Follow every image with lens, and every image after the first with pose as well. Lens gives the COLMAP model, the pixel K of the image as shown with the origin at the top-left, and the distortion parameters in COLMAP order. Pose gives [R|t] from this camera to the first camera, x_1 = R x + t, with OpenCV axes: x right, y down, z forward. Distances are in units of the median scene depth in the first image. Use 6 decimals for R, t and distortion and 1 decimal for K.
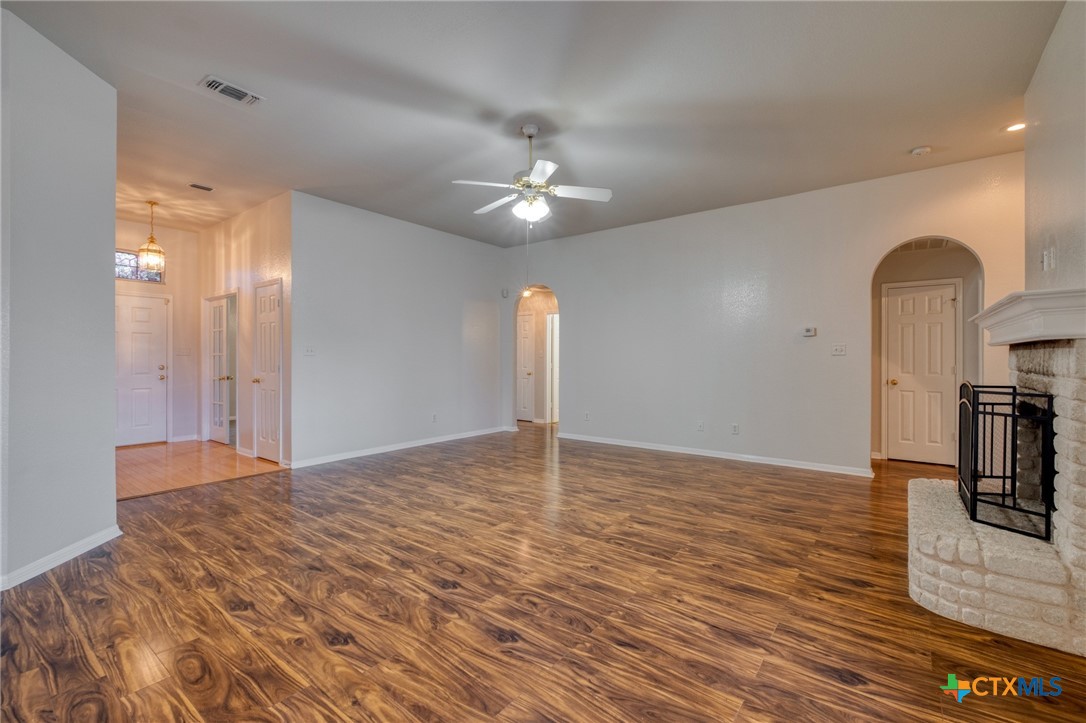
lens RADIAL K [[469.8, 0, 538.8], [0, 469.8, 363.0], [0, 0, 1]] dist [-0.000453, -0.001989]
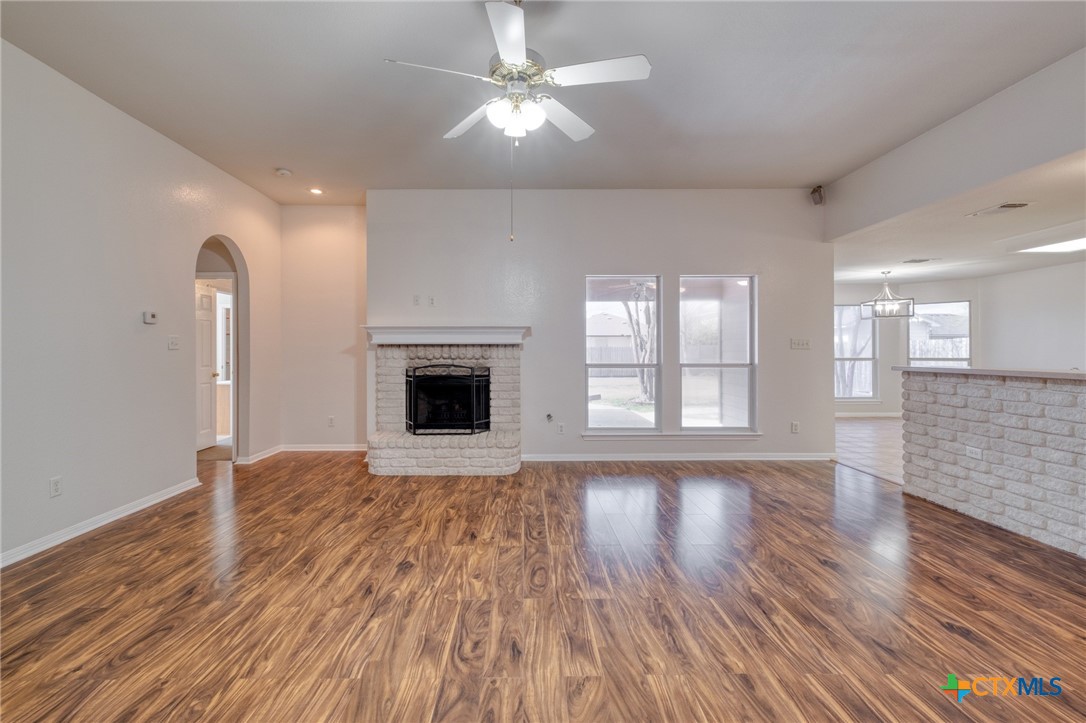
lens RADIAL K [[469.8, 0, 524.2], [0, 469.8, 357.4], [0, 0, 1]] dist [-0.000453, -0.001989]
pose [[-0.614936, -0.012251, 0.788482, -0.557040], [0.013273, 0.999577, 0.025882, -0.027011], [-0.788466, 0.026382, -0.614513, 1.488322]]
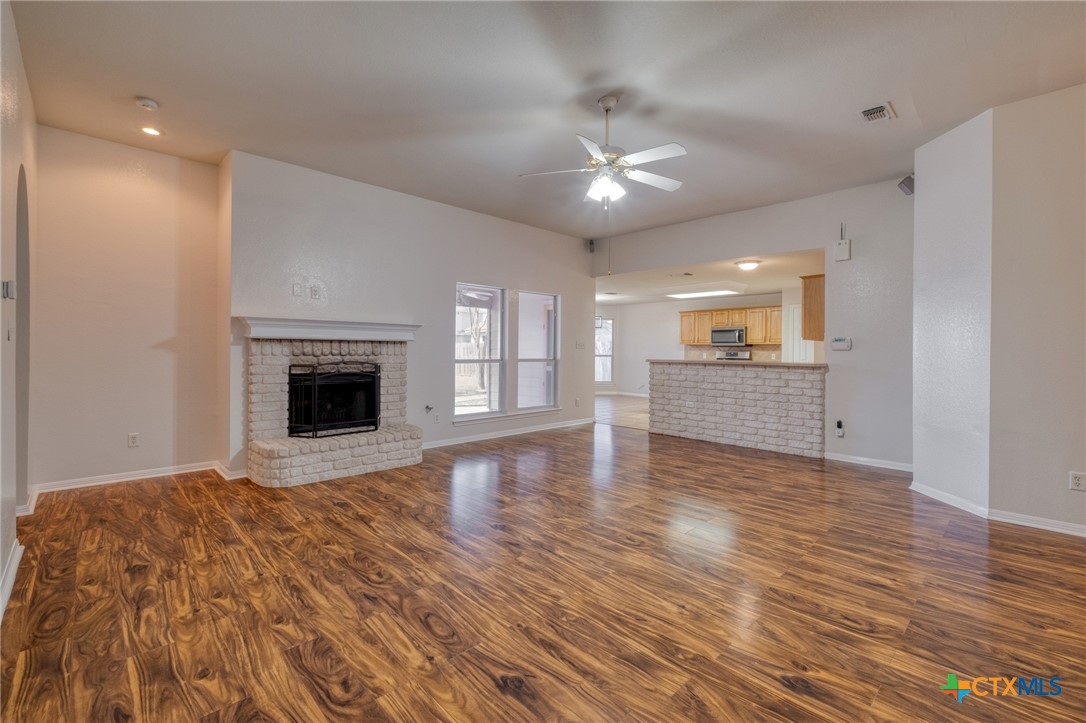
lens RADIAL K [[469.8, 0, 535.8], [0, 469.8, 354.0], [0, 0, 1]] dist [-0.000453, -0.001989]
pose [[-0.989186, -0.010761, 0.146273, -0.019441], [-0.007372, 0.999692, 0.023688, -0.028991], [-0.146482, 0.022354, -0.988961, 2.085545]]
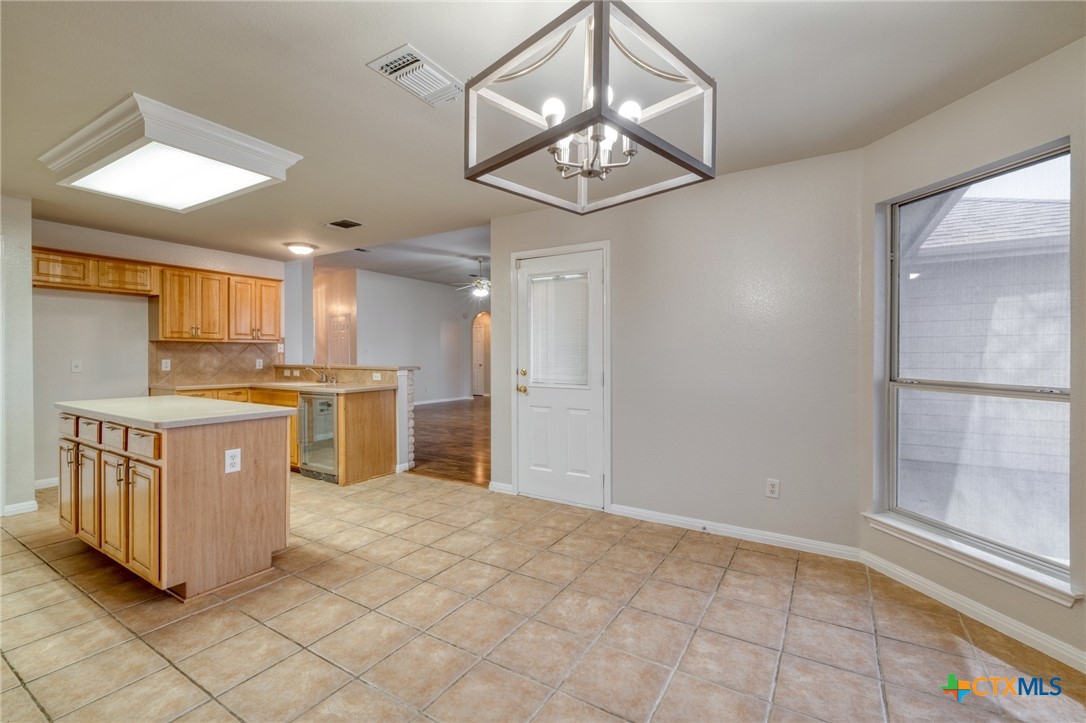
lens RADIAL K [[469.8, 0, 544.4], [0, 469.8, 355.6], [0, 0, 1]] dist [-0.000453, -0.001989]
pose [[0.993410, -0.005439, 0.114485, 0.032178], [0.006600, 0.999931, -0.009766, 0.021167], [-0.114424, 0.010457, 0.993377, -1.507238]]
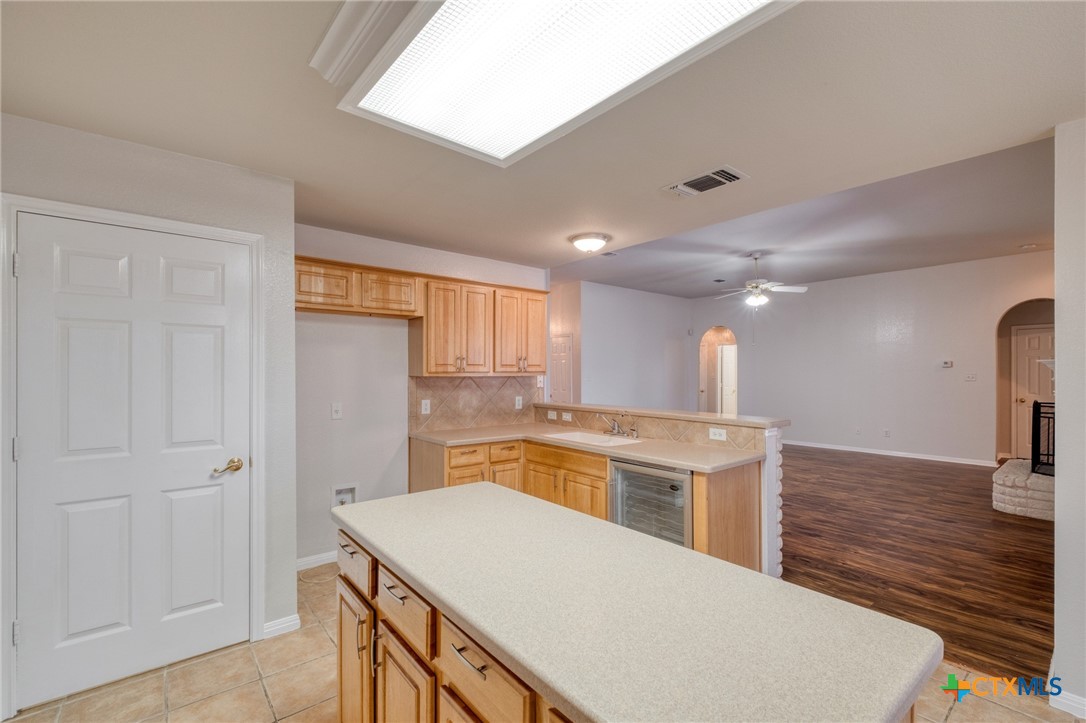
lens RADIAL K [[469.8, 0, 537.0], [0, 469.8, 375.9], [0, 0, 1]] dist [-0.000453, -0.001989]
pose [[0.974453, -0.001391, -0.224586, -0.455290], [0.000905, 0.999997, -0.002266, -0.043378], [0.224589, 0.002005, 0.974452, -0.964548]]
